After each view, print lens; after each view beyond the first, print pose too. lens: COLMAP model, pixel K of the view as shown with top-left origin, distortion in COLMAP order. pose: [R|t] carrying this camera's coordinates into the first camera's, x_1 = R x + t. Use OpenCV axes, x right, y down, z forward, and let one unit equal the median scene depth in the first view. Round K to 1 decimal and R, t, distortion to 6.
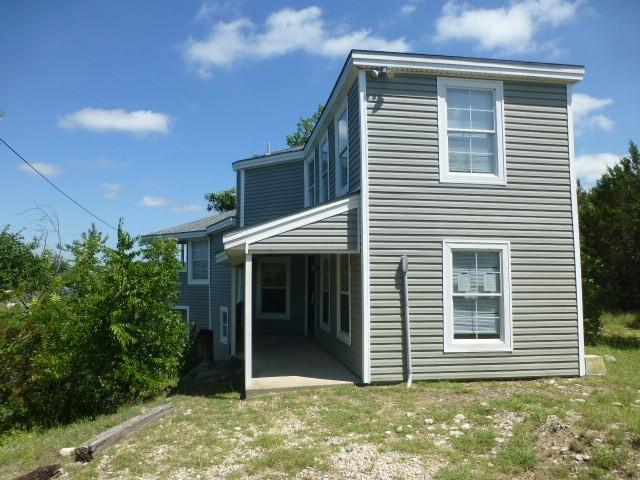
lens RADIAL K [[456.0, 0, 318.3], [0, 456.0, 241.0], [0, 0, 1]] dist [-0.007149, 0.006347]
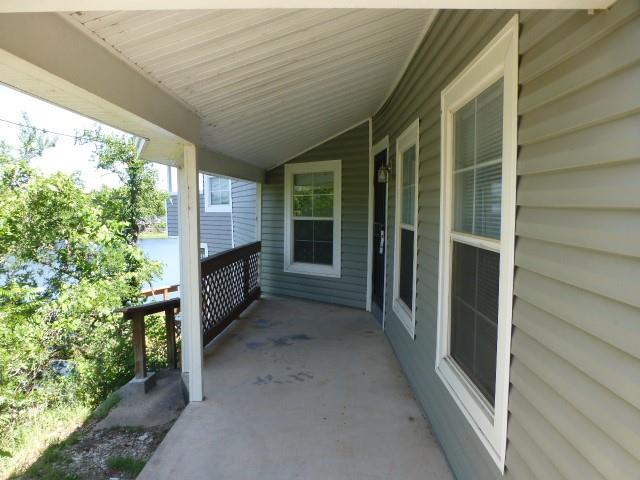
lens RADIAL K [[456.0, 0, 320.8], [0, 456.0, 241.6], [0, 0, 1]] dist [-0.007149, 0.006347]
pose [[0.983805, 0.014495, -0.178655, 0.010720], [0.013178, 0.988179, 0.152739, 0.047986], [0.178757, -0.152620, 0.971984, 0.482022]]
